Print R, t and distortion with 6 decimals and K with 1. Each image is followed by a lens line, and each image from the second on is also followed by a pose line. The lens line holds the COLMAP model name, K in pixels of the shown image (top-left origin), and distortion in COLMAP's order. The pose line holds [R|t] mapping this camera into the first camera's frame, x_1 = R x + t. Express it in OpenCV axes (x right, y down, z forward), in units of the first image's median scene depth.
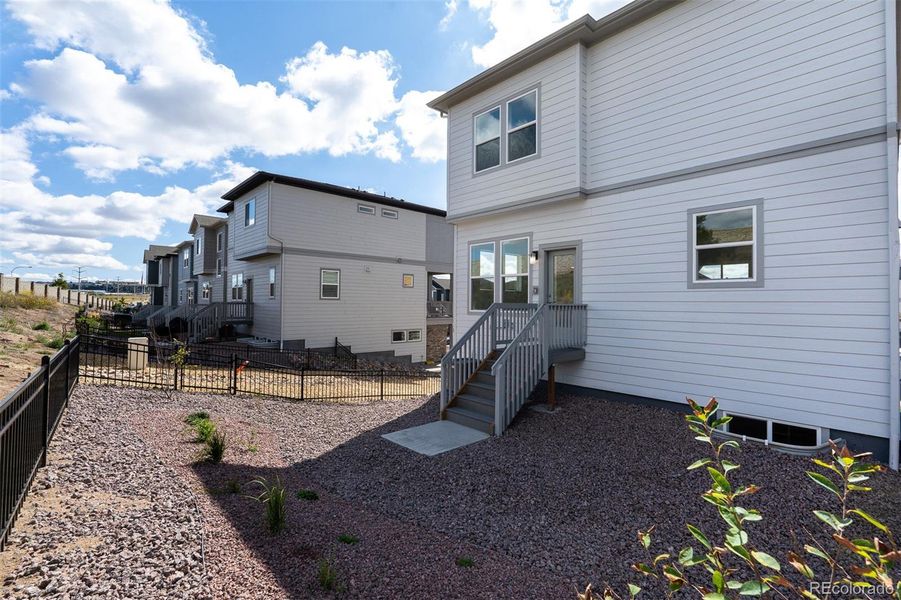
lens RADIAL K [[397.1, 0, 450.5], [0, 397.1, 300.0], [0, 0, 1]] dist [-0.001242, -0.000681]
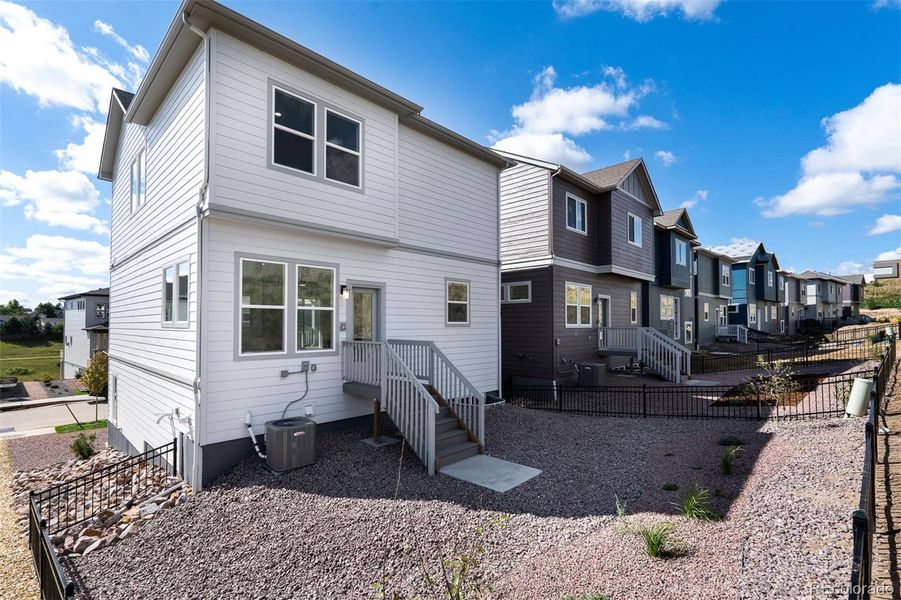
lens RADIAL K [[403.7, 0, 451.9], [0, 403.7, 314.0], [0, 0, 1]] dist [-0.002702, -0.000386]
pose [[-0.052943, 0.019728, 0.998403, -0.816591], [-0.006121, 0.999780, -0.020080, -0.039577], [-0.998579, -0.007175, -0.052810, 0.852772]]
